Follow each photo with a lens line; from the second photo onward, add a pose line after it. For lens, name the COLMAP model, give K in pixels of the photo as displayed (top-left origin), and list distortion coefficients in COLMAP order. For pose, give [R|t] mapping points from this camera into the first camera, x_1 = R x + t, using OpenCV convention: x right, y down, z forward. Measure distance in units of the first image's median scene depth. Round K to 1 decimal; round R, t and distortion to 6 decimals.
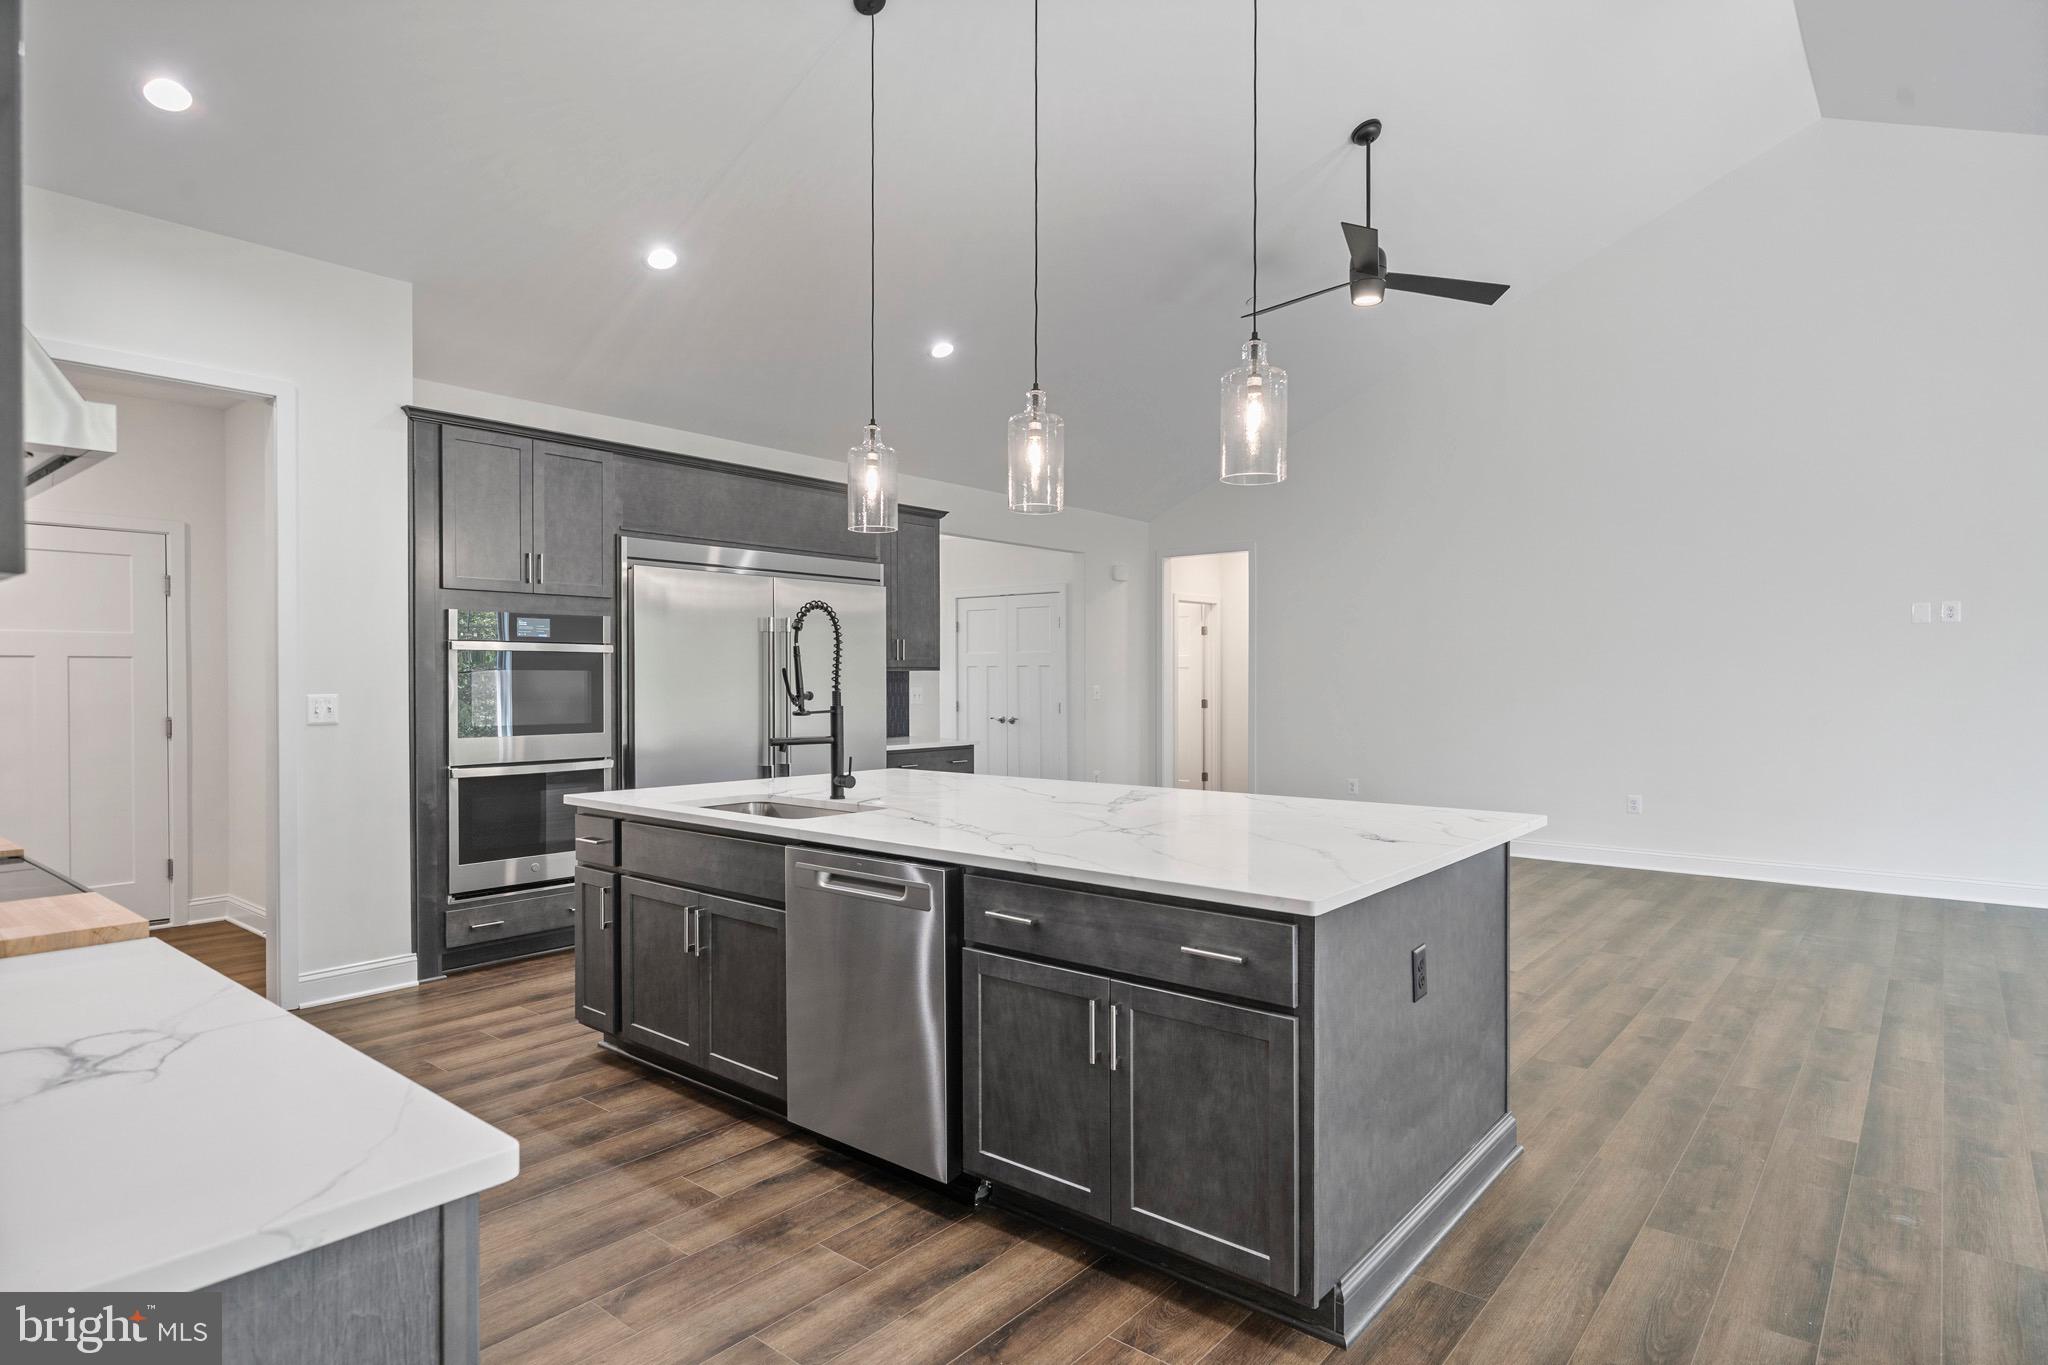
lens RADIAL K [[1081.6, 0, 1018.1], [0, 1081.6, 676.6], [0, 0, 1]] dist [0.002249, -0.000116]
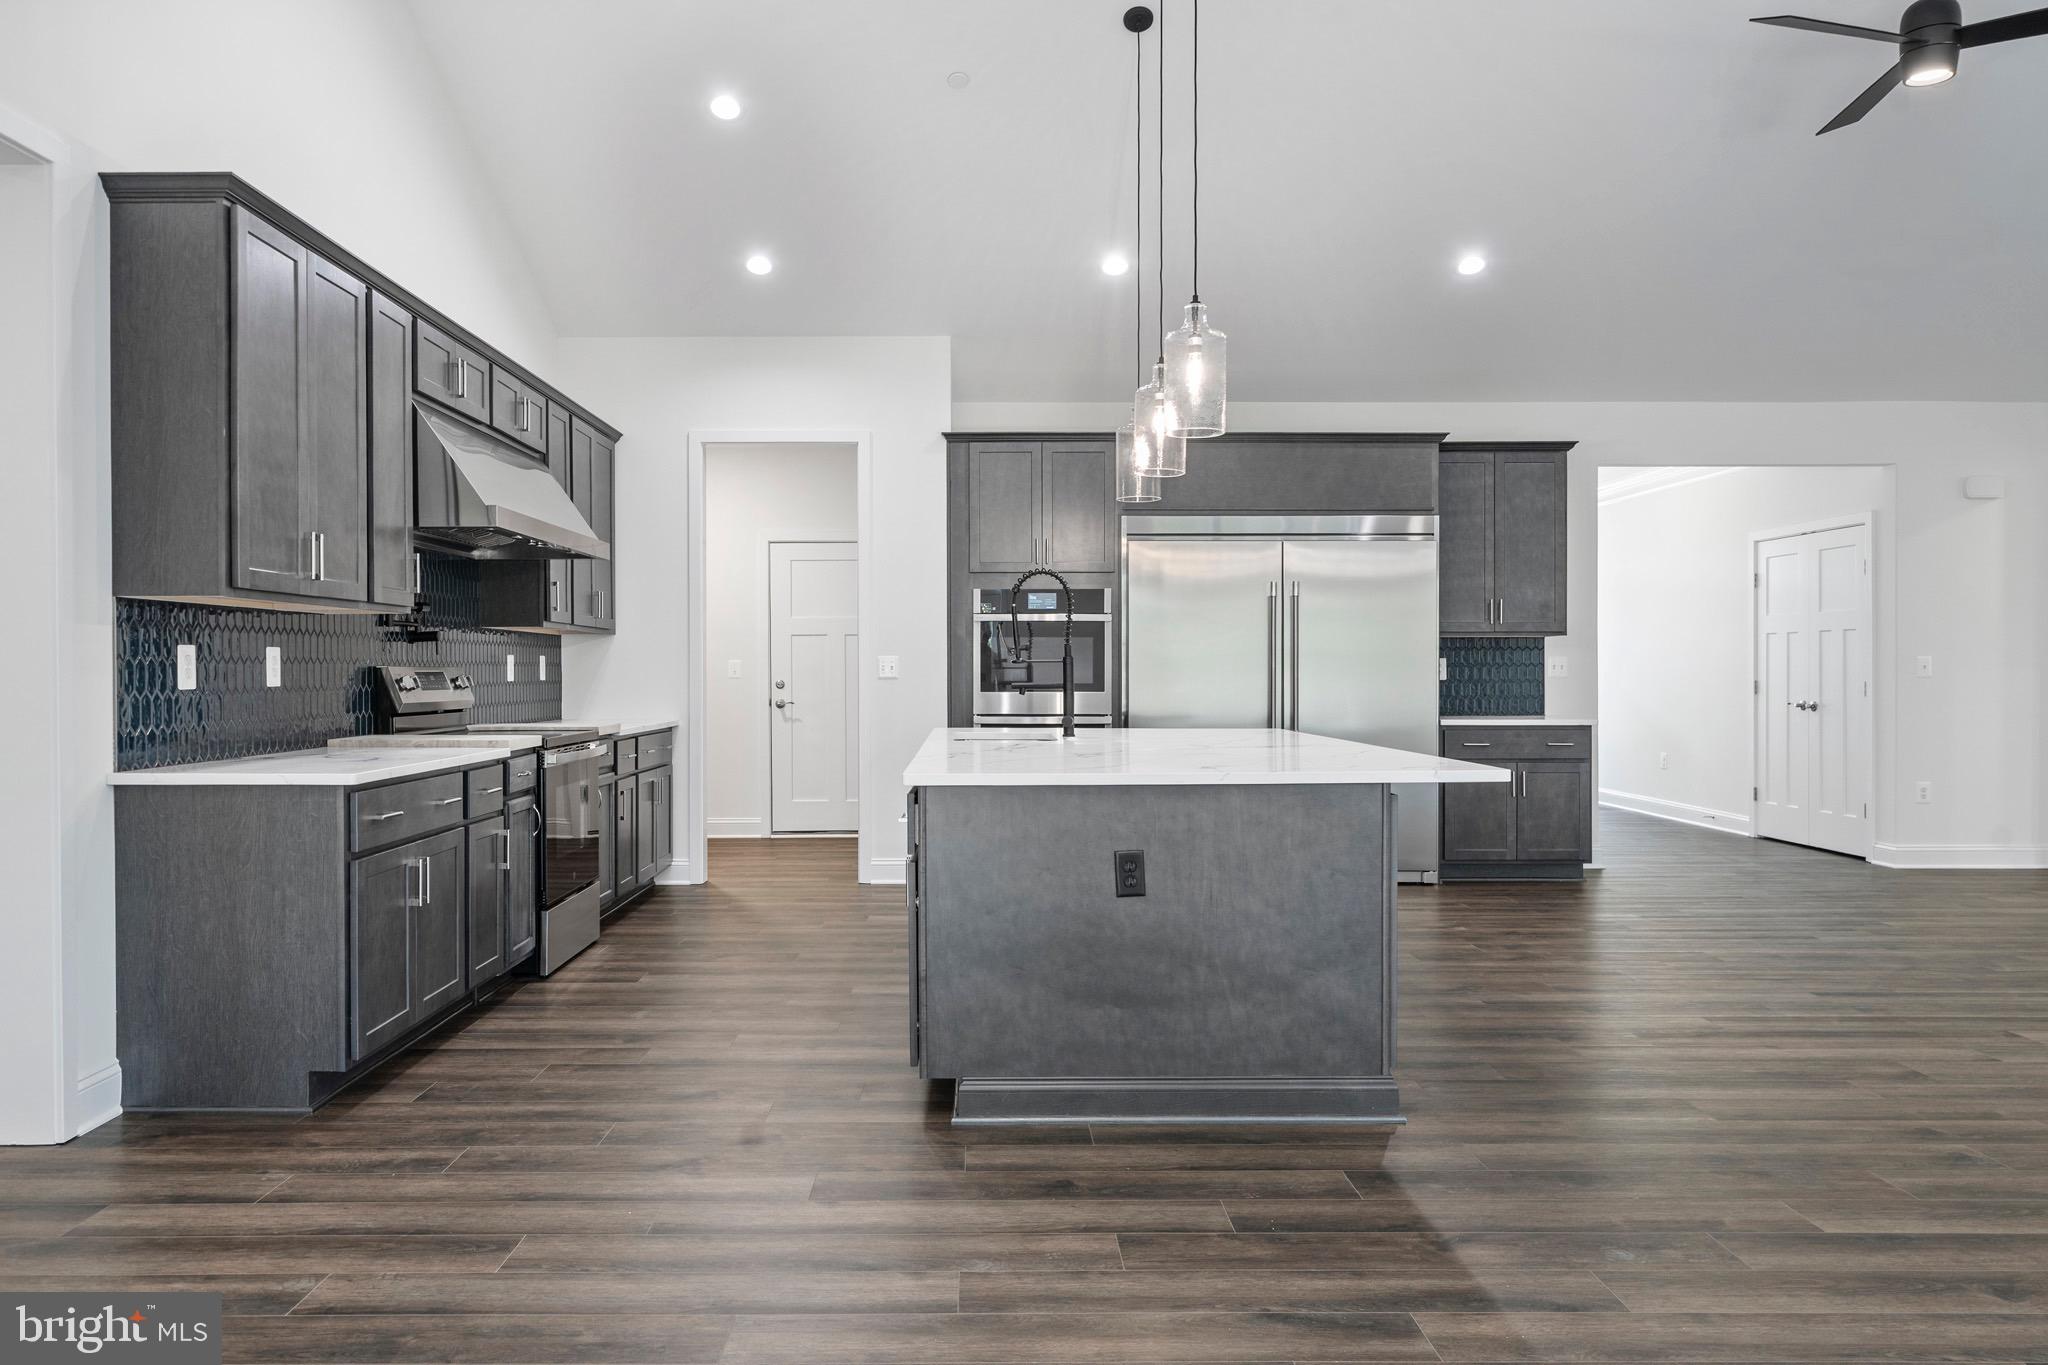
lens RADIAL K [[1394.4, 0, 1014.5], [0, 1394.4, 672.0], [0, 0, 1]] dist [0.004607, -0.004602]
pose [[0.653441, 0.000035, -0.756978, 0.739233], [0.001653, 0.999998, 0.001474, 0.032097], [0.756976, -0.002214, 0.653439, -0.021312]]
